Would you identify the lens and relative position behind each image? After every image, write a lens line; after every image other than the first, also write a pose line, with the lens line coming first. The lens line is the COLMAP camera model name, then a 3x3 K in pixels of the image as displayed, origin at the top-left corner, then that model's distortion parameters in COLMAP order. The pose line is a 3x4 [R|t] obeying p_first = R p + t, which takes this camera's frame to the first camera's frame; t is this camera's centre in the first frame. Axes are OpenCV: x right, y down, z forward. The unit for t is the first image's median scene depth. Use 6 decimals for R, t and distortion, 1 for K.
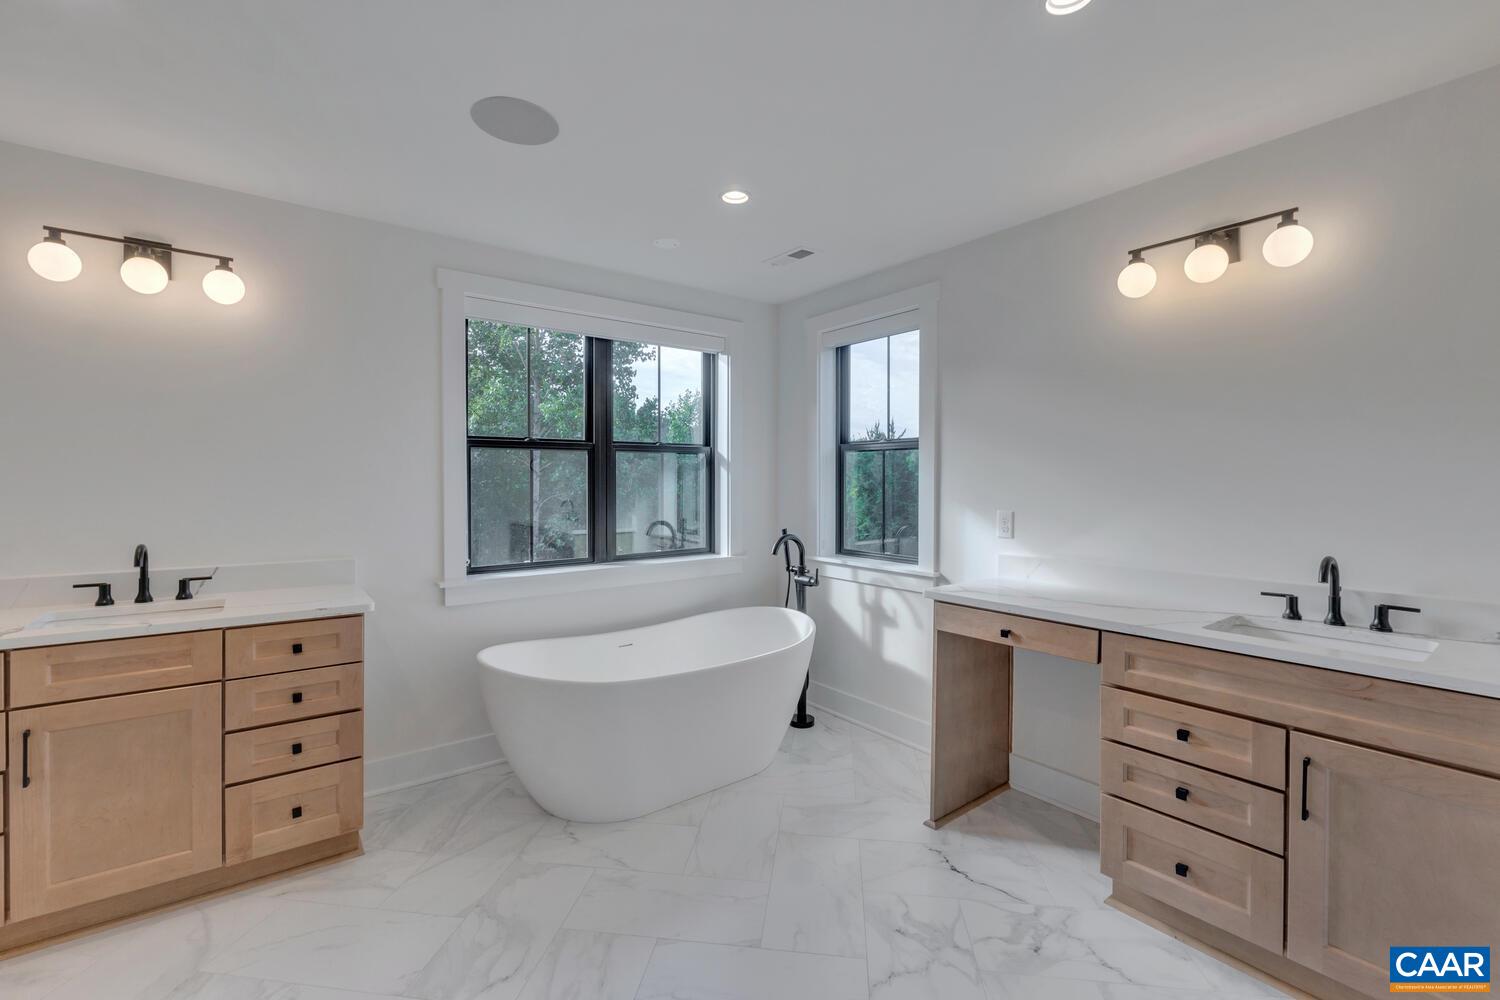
lens RADIAL K [[628.2, 0, 750.0], [0, 628.2, 500.0], [0, 0, 1]] dist [-0.000420, 0.000006]
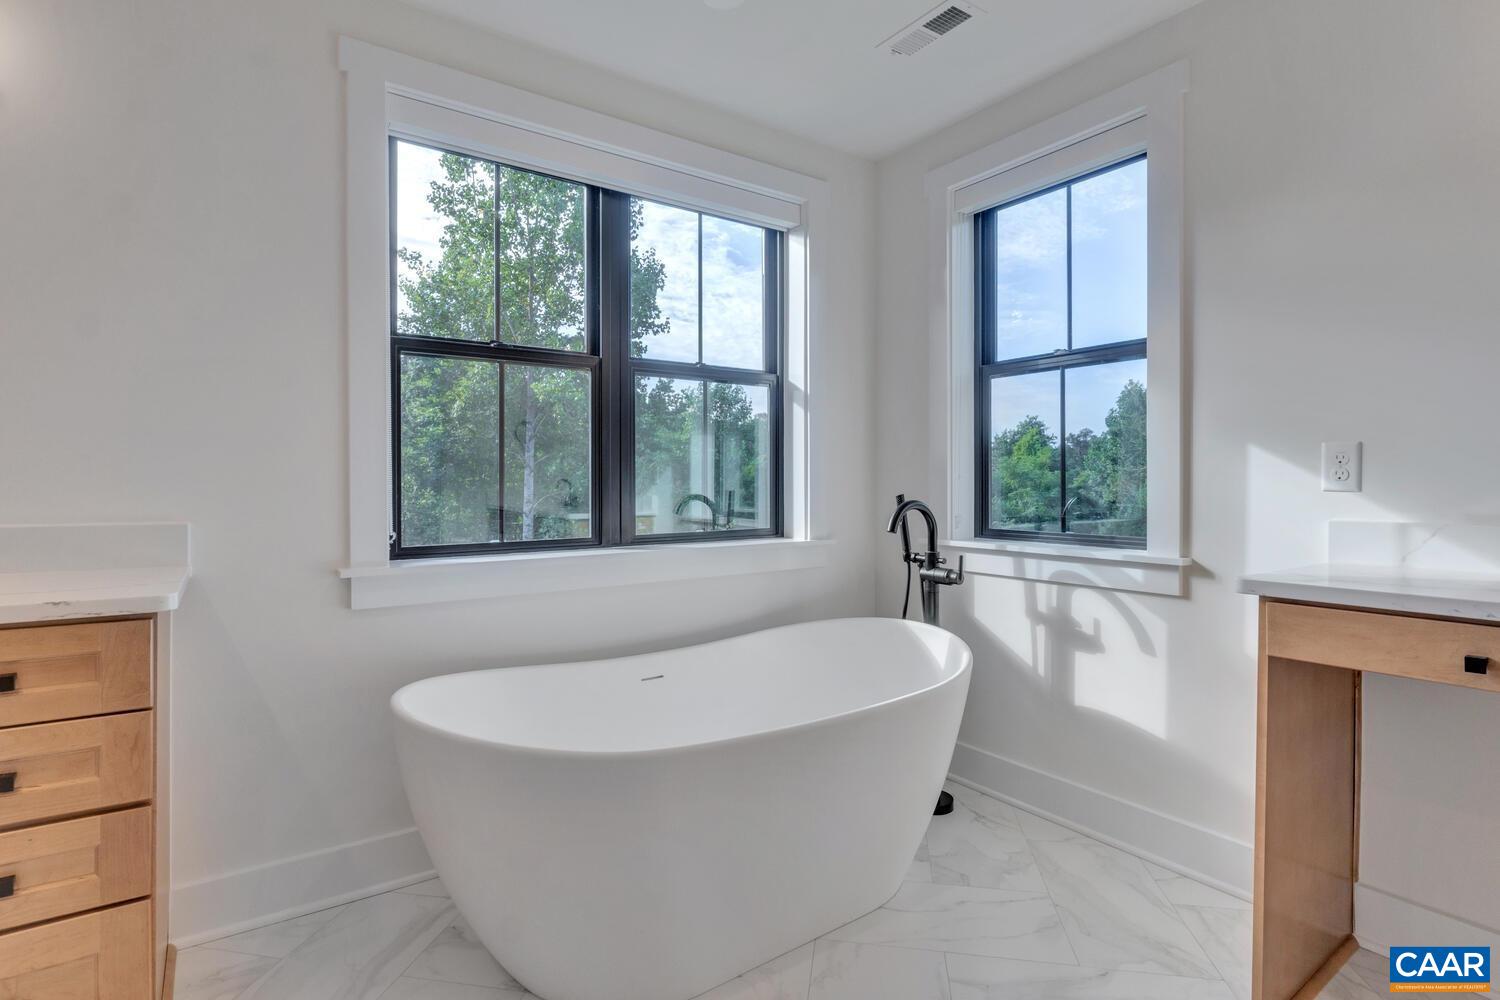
lens RADIAL K [[752.0, 0, 750.0], [0, 752.0, 500.0], [0, 0, 1]] dist [-0.001288, -0.000517]
pose [[0.999079, 0.000014, -0.042920, -0.066062], [-0.000017, 1.000000, -0.000055, 0.053877], [0.042920, 0.000056, 0.999079, 0.252302]]
